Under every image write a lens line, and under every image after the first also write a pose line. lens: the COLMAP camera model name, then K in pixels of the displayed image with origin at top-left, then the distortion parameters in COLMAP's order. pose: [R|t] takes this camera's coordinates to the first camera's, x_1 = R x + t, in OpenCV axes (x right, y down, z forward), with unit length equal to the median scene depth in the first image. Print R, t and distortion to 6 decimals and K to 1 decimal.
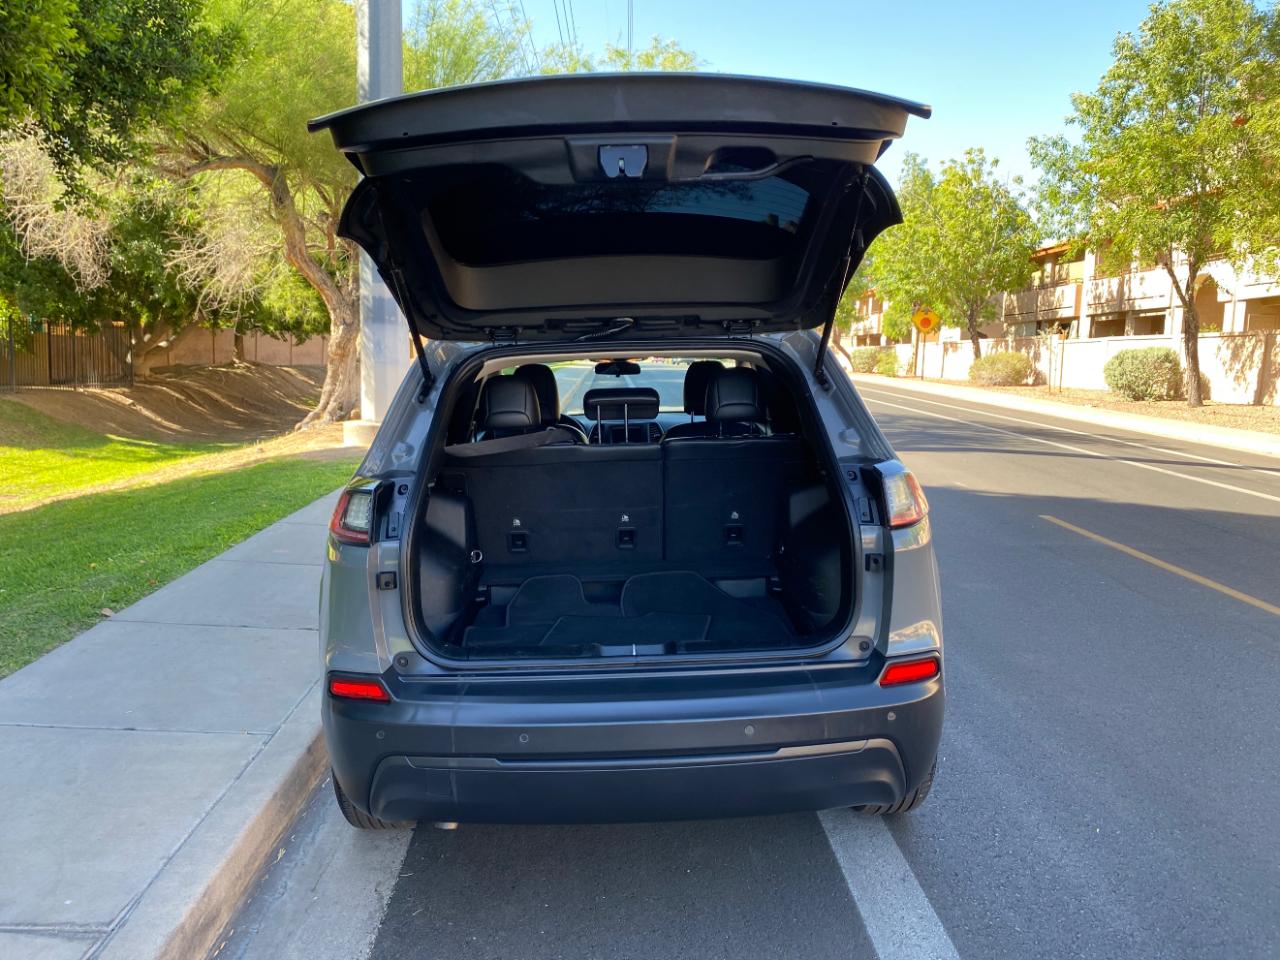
lens RADIAL K [[979.0, 0, 631.8], [0, 979.0, 485.8], [0, 0, 1]] dist [0.015033, -0.005861]
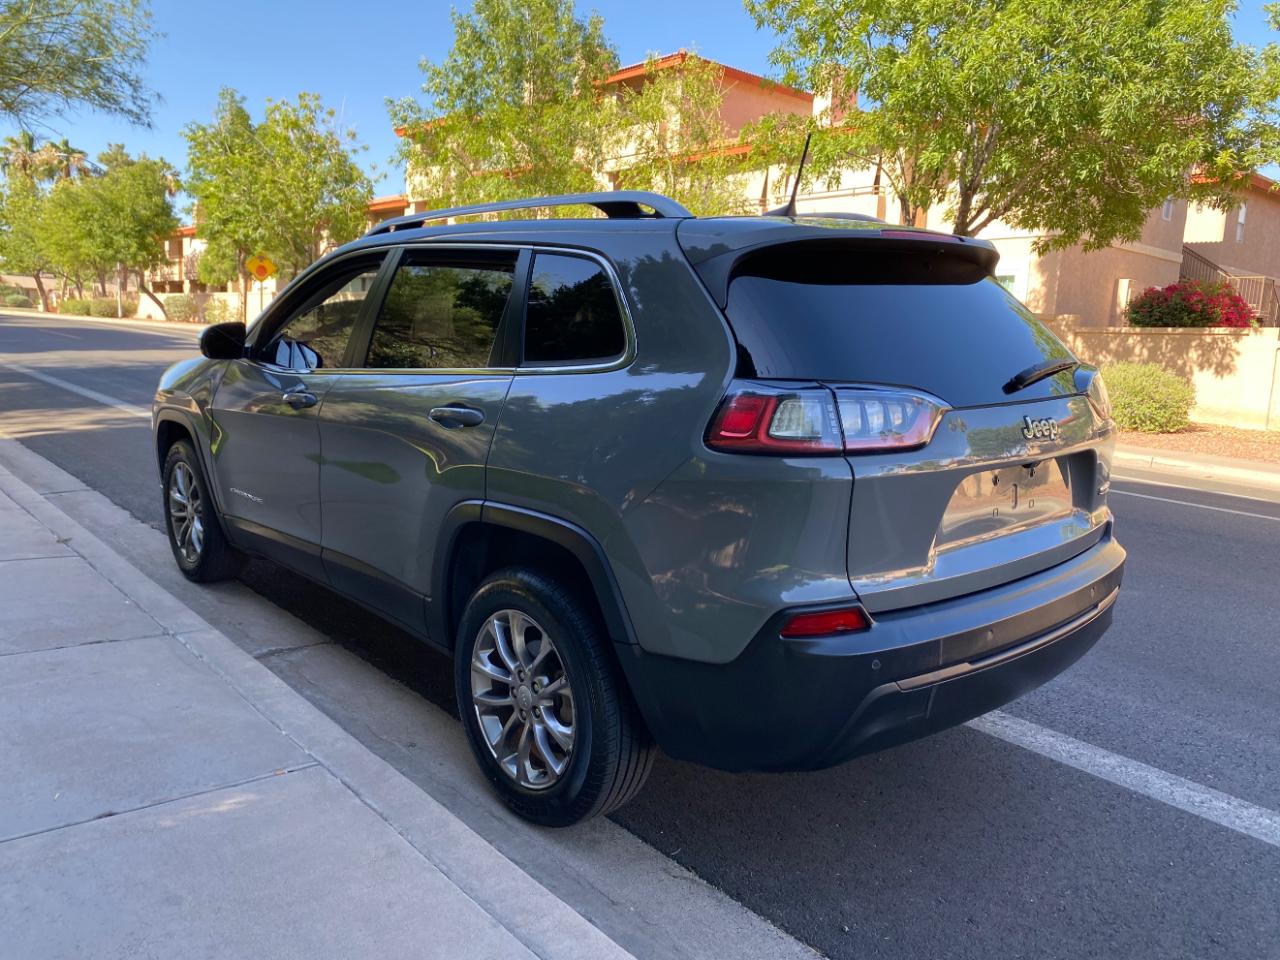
lens RADIAL K [[972.5, 0, 645.0], [0, 972.5, 483.2], [0, 0, 1]] dist [0.008316, 0.003730]
pose [[0.762410, -0.083504, 0.641684, -0.165374], [0.054963, 0.996412, 0.064362, 0.003936], [-0.644756, -0.013801, 0.764264, 0.079756]]
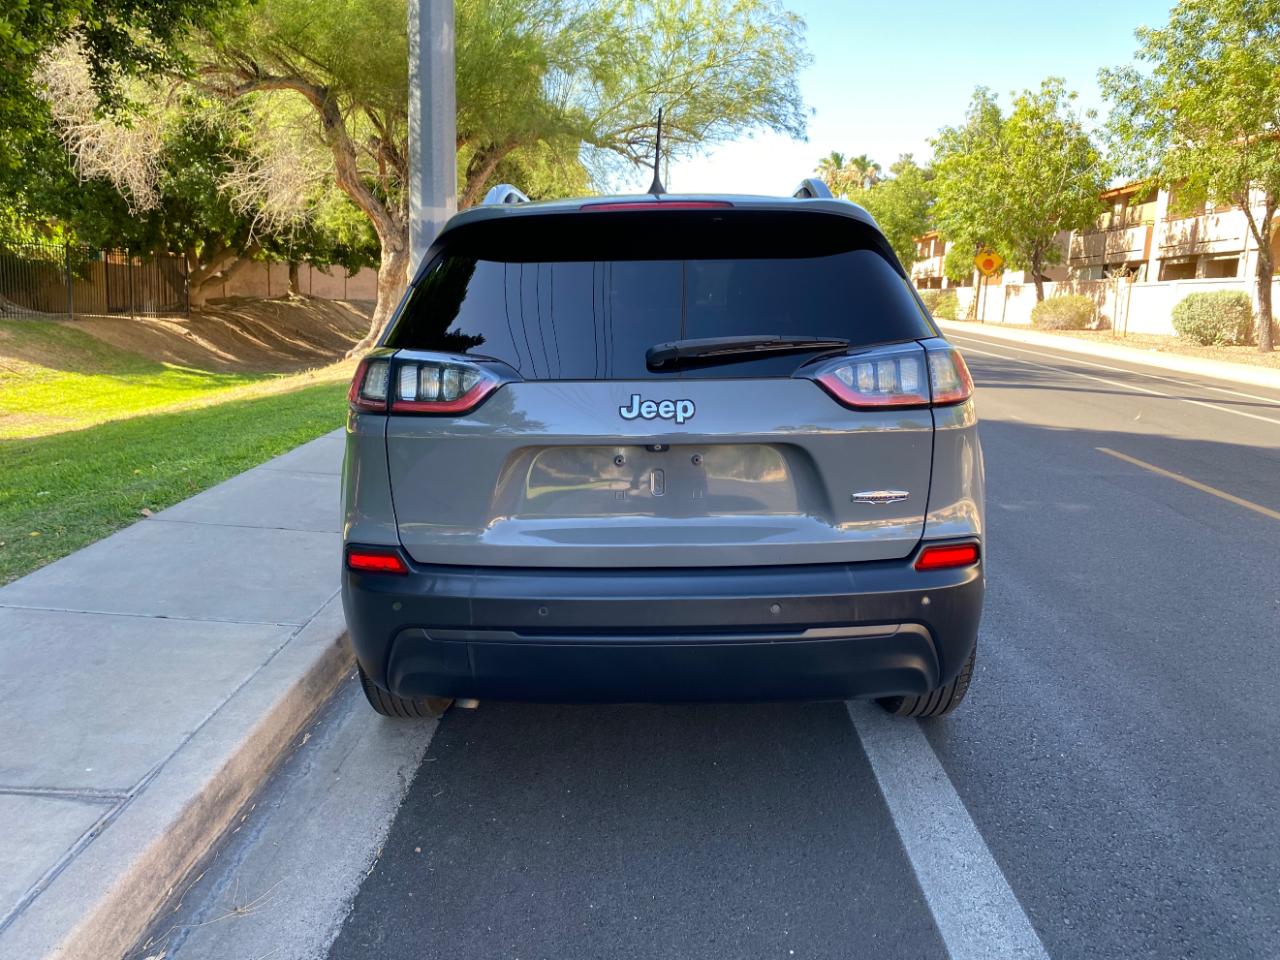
lens RADIAL K [[980.6, 0, 651.9], [0, 980.6, 480.9], [0, 0, 1]] dist [0.007832, 0.006720]
pose [[0.999278, 0.019249, -0.032759, 0.004564], [-0.017498, 0.998446, 0.052913, 0.012450], [0.033727, -0.052302, 0.998062, 0.007006]]
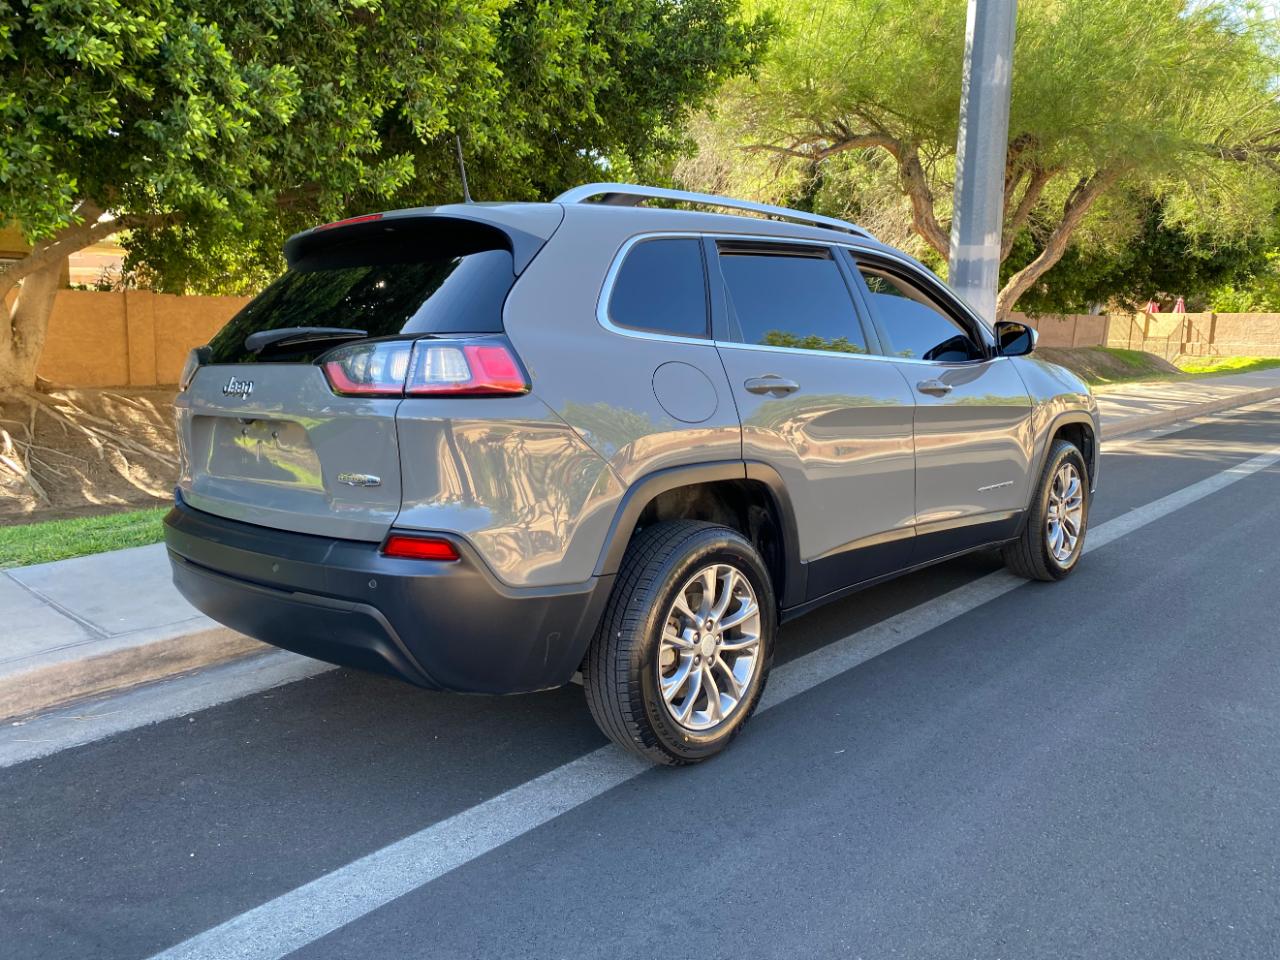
lens RADIAL K [[979.0, 0, 631.8], [0, 979.0, 485.8], [0, 0, 1]] dist [0.015033, -0.005861]
pose [[0.717954, 0.106136, -0.687951, 0.191445], [-0.097712, 0.993889, 0.051362, 0.010820], [0.689198, 0.030345, 0.723937, 0.080361]]
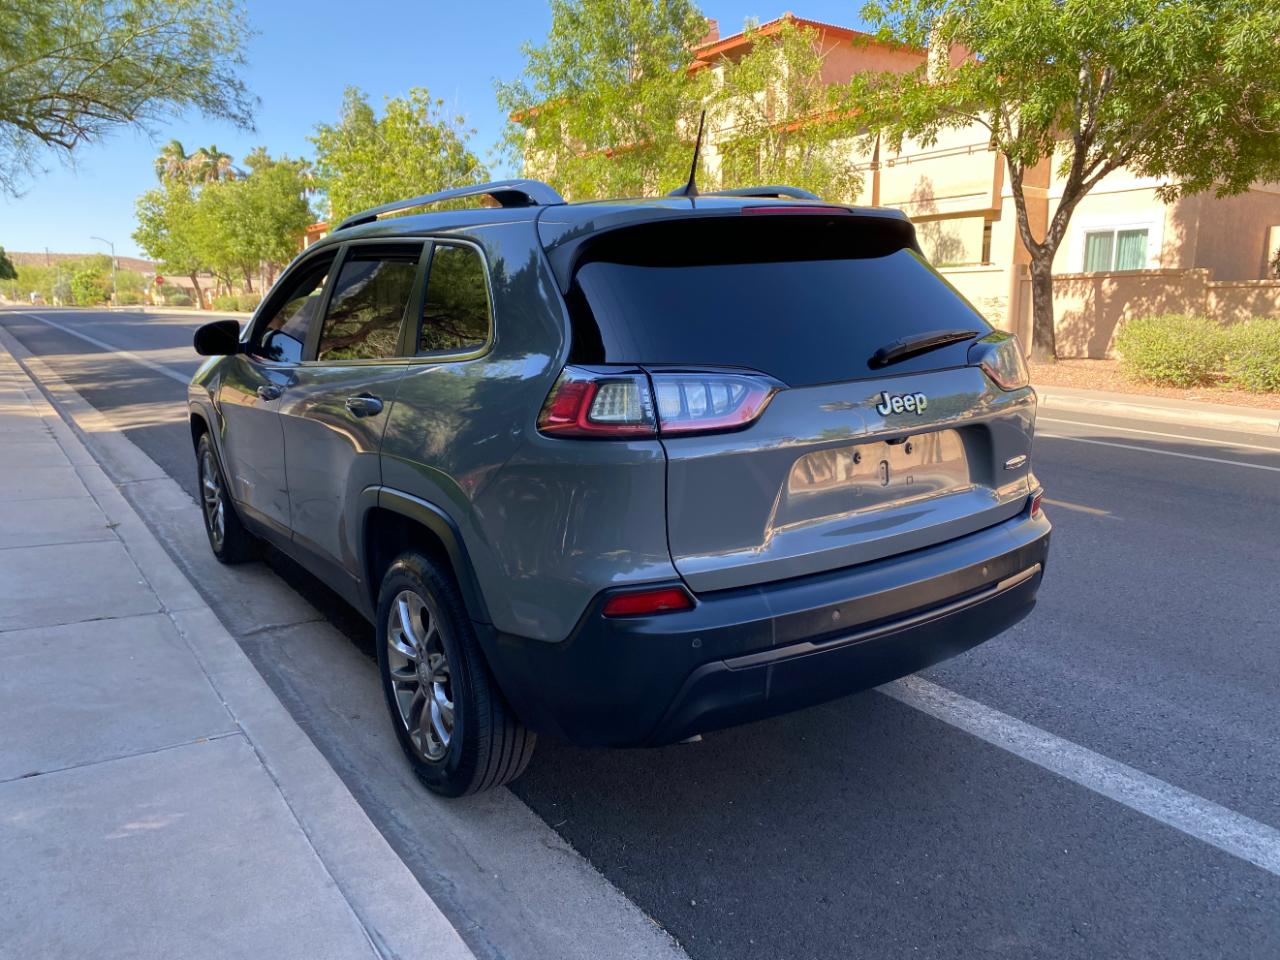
lens RADIAL K [[975.9, 0, 642.3], [0, 975.9, 482.1], [0, 0, 1]] dist [0.012500, 0.000107]
pose [[0.840139, -0.111723, 0.530739, -0.129213], [0.082905, 0.993508, 0.077903, 0.005840], [-0.535997, -0.021448, 0.843947, 0.047870]]
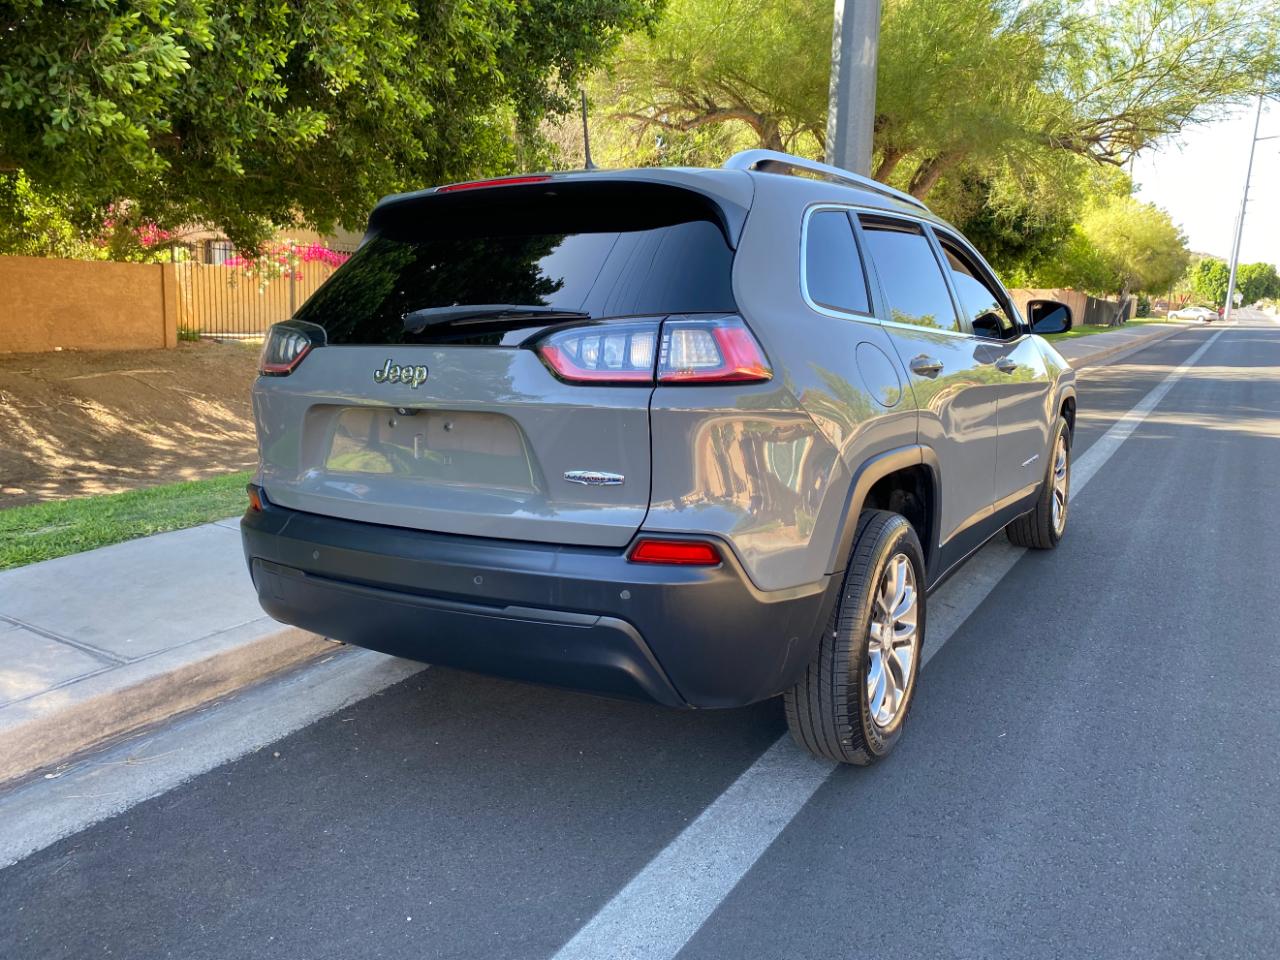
lens RADIAL K [[982.6, 0, 640.0], [0, 982.6, 480.0], [0, 0, 1]] dist [0.012961, 0.003159]
pose [[0.843341, 0.102458, -0.527520, 0.124707], [-0.085044, 0.994732, 0.057243, 0.014204], [0.530606, -0.003413, 0.847612, 0.046151]]
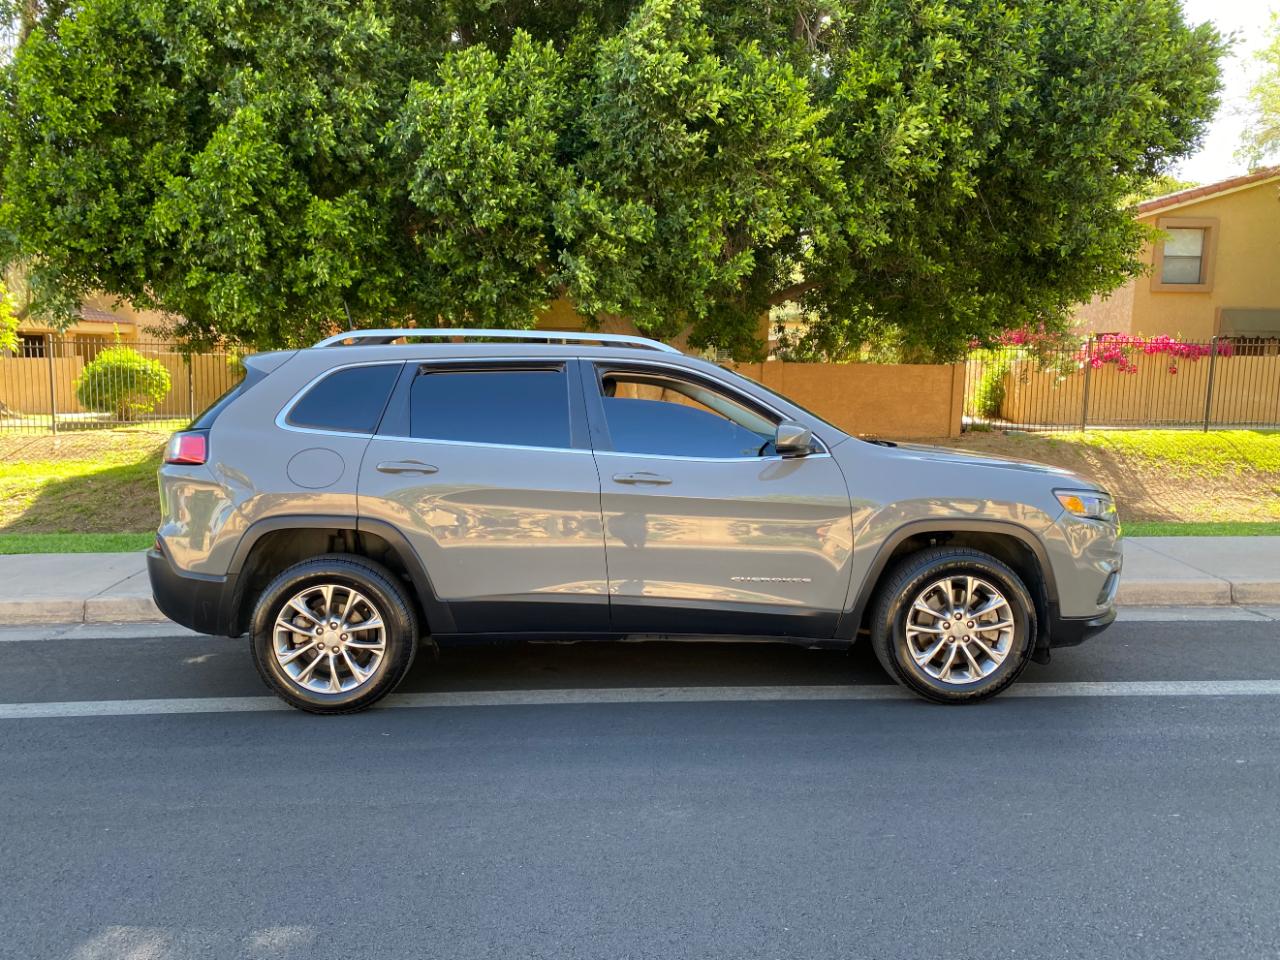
lens RADIAL K [[963.3, 0, 618.4], [0, 963.3, 482.0], [0, 0, 1]] dist [0.003916, 0.000900]
pose [[-0.007515, 0.096496, -0.995305, 0.362776], [-0.135337, 0.986077, 0.096623, -0.037321], [0.990771, 0.135427, 0.005649, 0.323098]]
